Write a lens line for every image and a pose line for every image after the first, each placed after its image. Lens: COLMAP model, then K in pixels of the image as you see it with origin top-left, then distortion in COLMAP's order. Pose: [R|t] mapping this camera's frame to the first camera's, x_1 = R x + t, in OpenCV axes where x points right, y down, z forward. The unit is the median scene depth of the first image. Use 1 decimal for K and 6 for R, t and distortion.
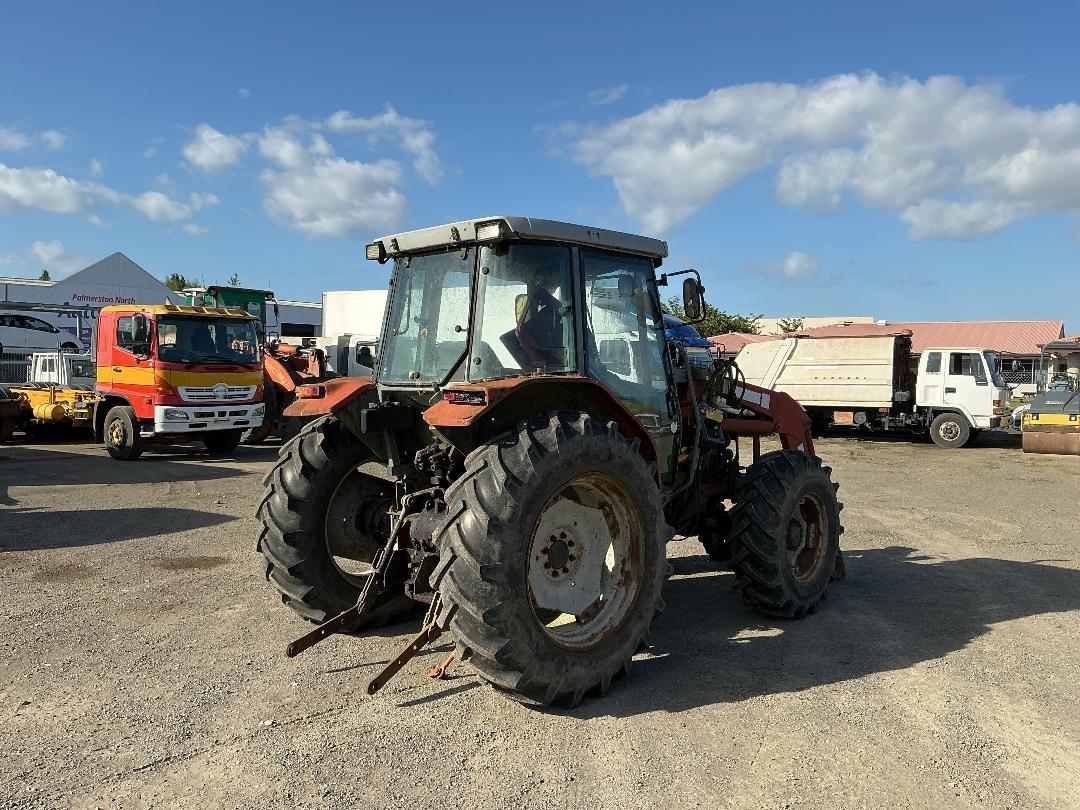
lens RADIAL K [[930.2, 0, 536.6], [0, 930.2, 401.8], [0, 0, 1]] dist [0.032743, -0.062959]
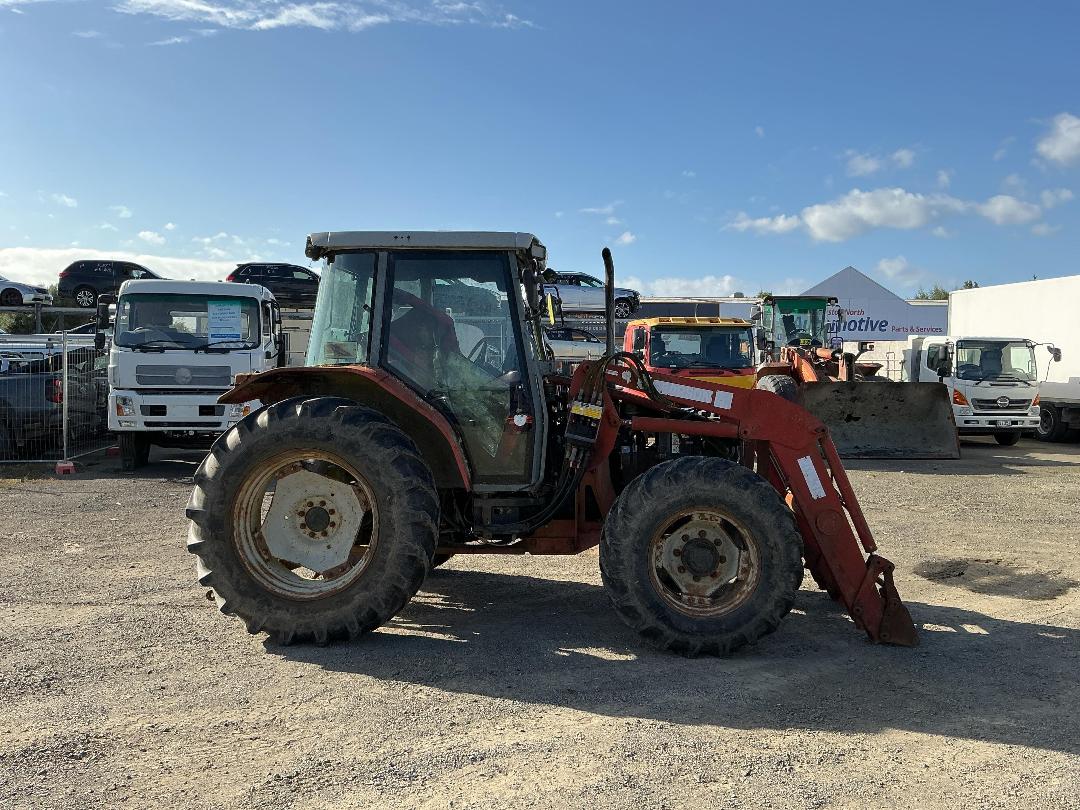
lens RADIAL K [[930.2, 0, 510.5], [0, 930.2, 400.0], [0, 0, 1]] dist [0.032743, -0.062959]
pose [[0.647322, 0.020794, -0.761933, 0.313795], [-0.031046, 0.999518, 0.000902, 0.001817], [0.761584, 0.023071, 0.647655, 0.124455]]
